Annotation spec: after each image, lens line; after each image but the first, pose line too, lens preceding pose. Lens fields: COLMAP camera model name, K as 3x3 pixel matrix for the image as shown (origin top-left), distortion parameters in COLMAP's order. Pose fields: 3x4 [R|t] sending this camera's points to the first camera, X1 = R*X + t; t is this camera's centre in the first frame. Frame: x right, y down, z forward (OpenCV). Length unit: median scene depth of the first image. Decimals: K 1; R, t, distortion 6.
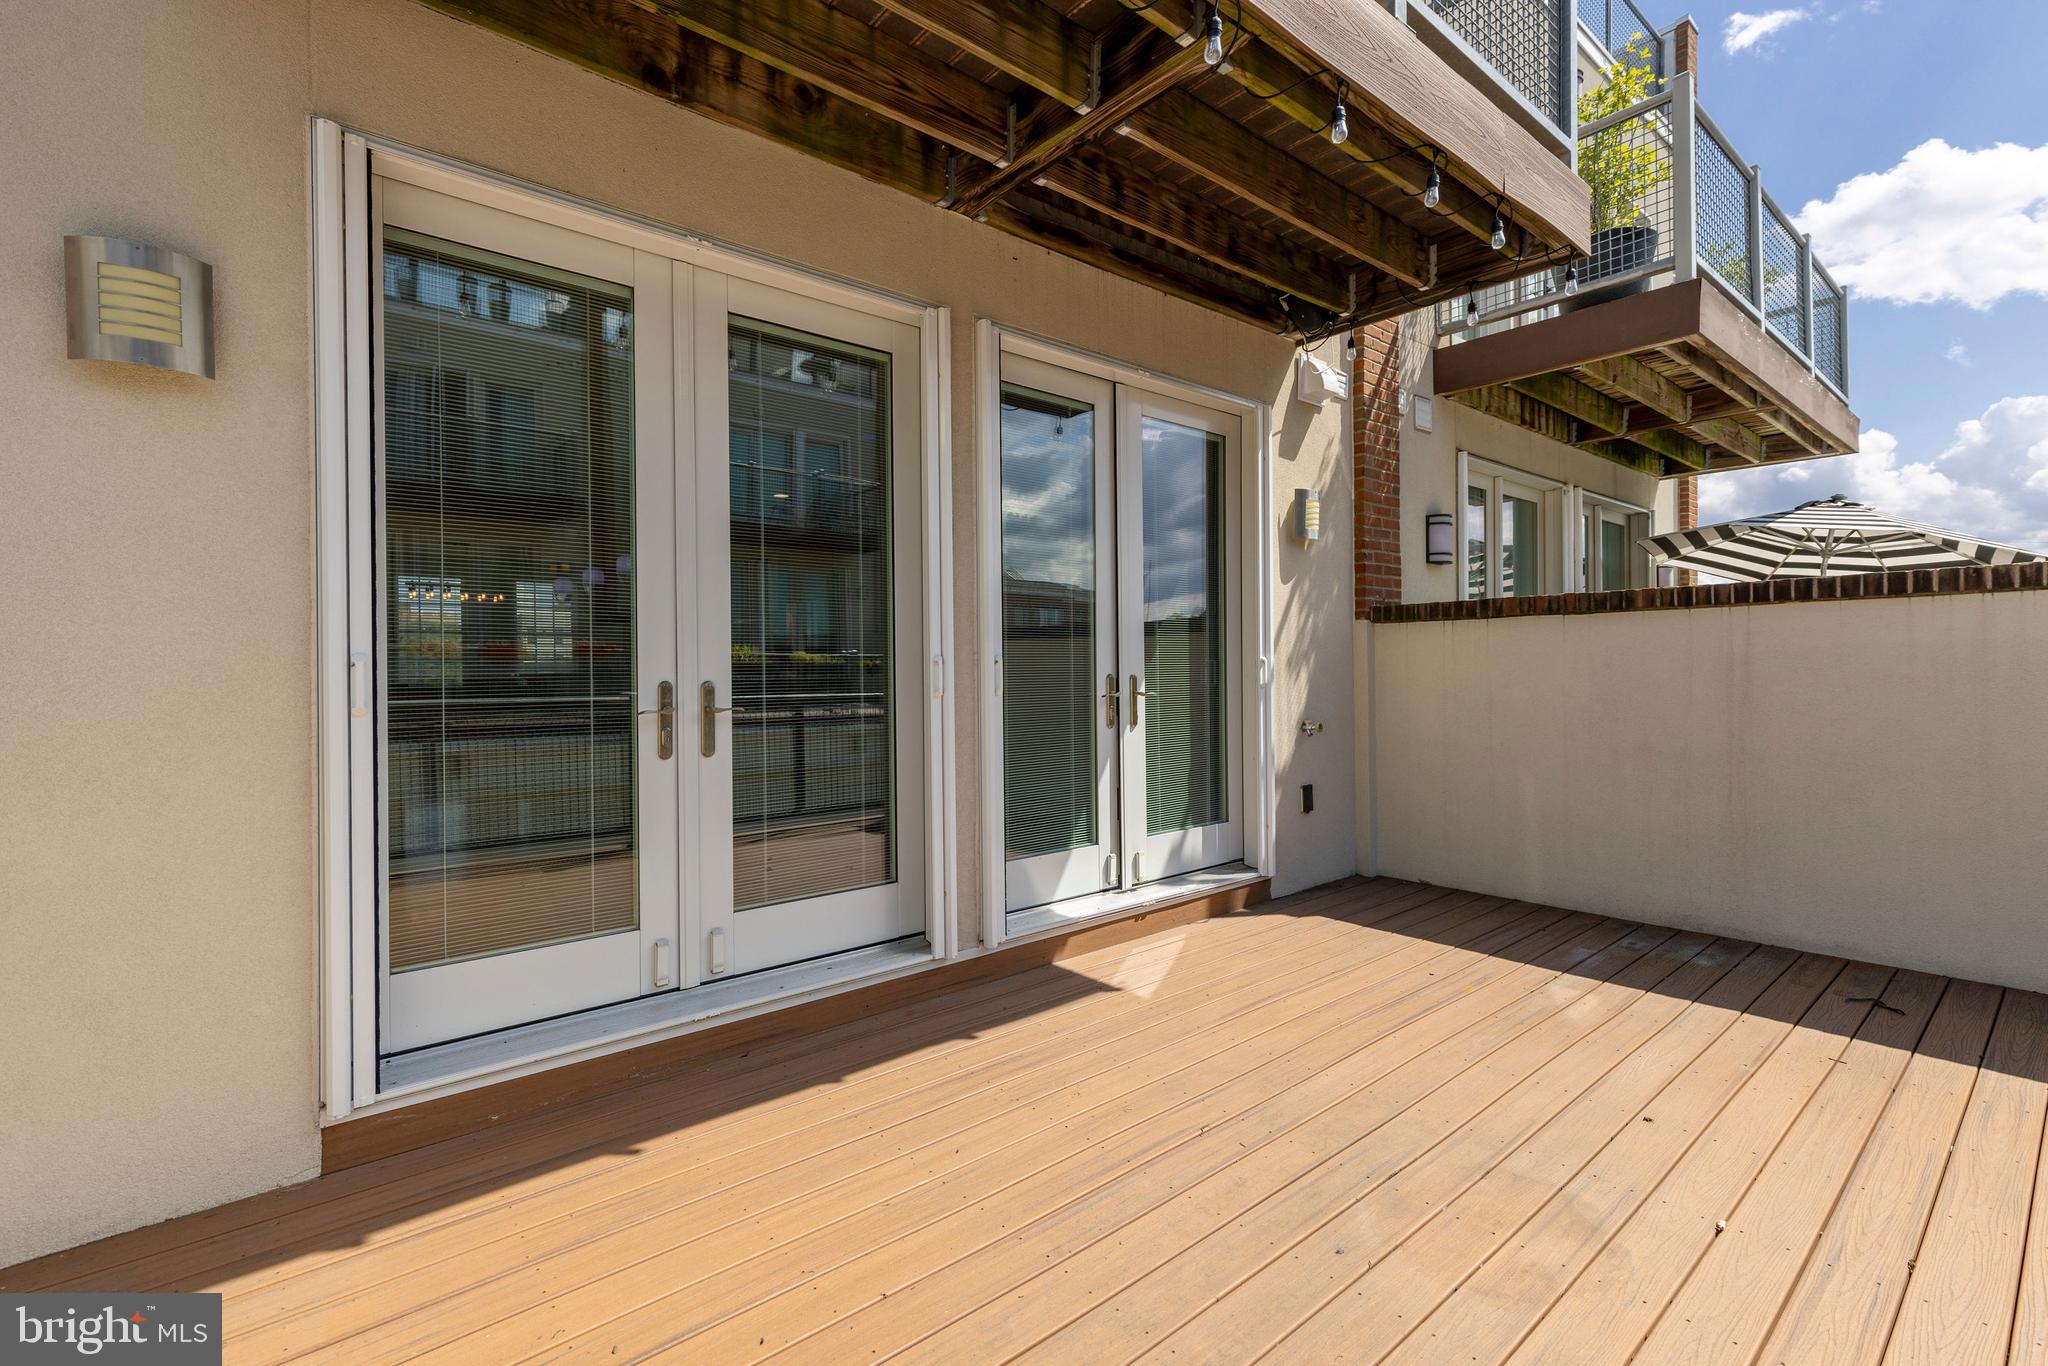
lens RADIAL K [[929.1, 0, 1034.5], [0, 929.1, 658.7], [0, 0, 1]] dist [0.007950, -0.000050]
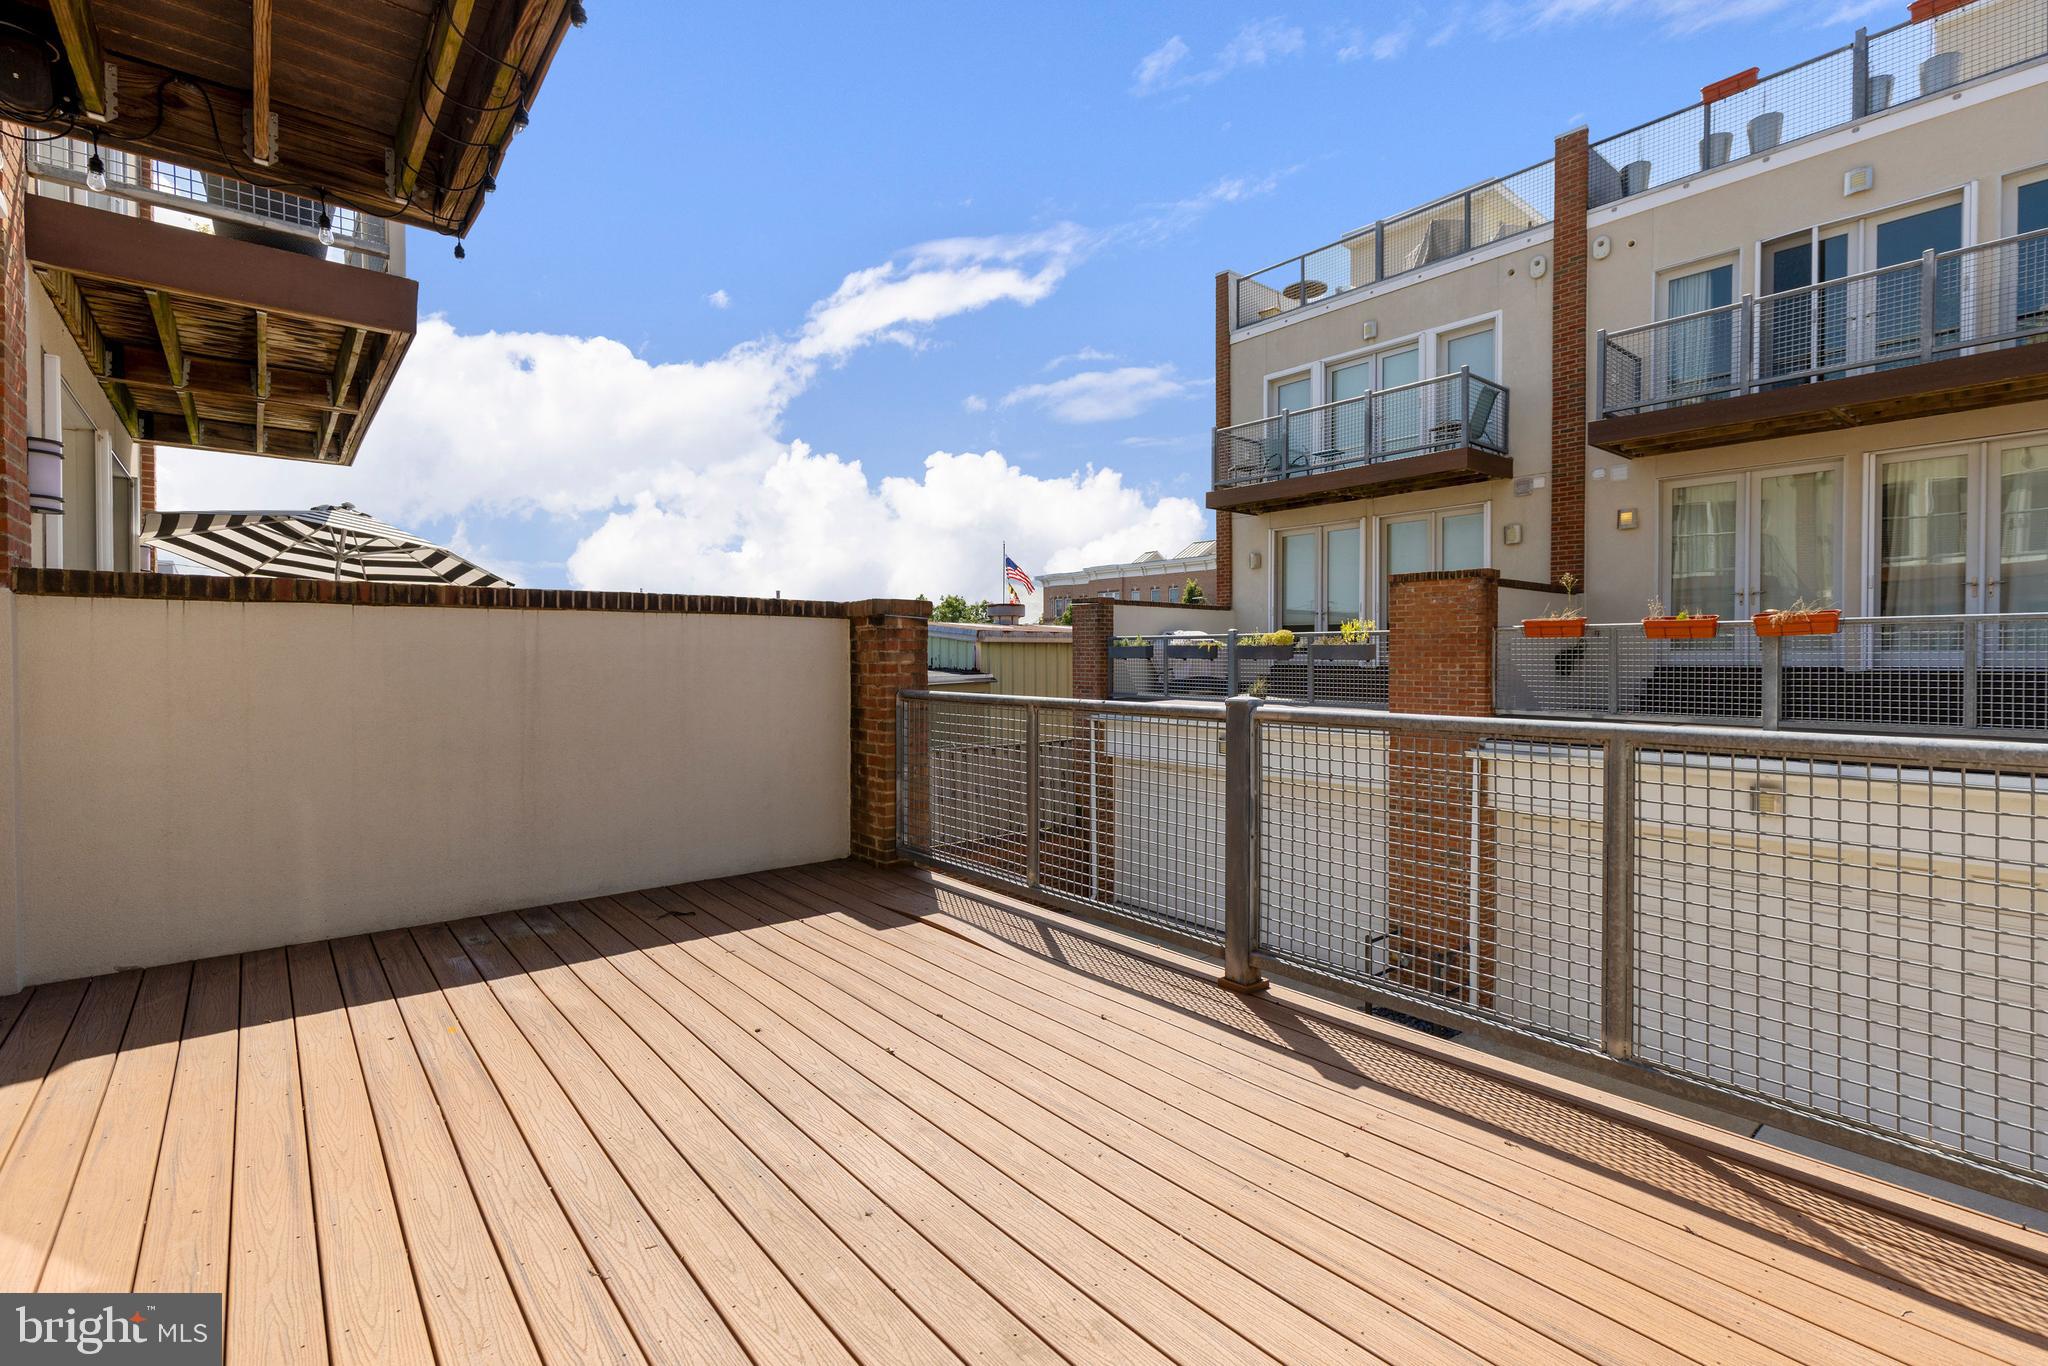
lens RADIAL K [[919.3, 0, 1026.2], [0, 919.3, 665.4], [0, 0, 1]] dist [0.007640, -0.000717]
pose [[0.024892, -0.001027, 0.999690, -0.291563], [-0.009521, 0.999954, 0.001264, 0.003013], [-0.999645, -0.009549, 0.024881, 0.329002]]
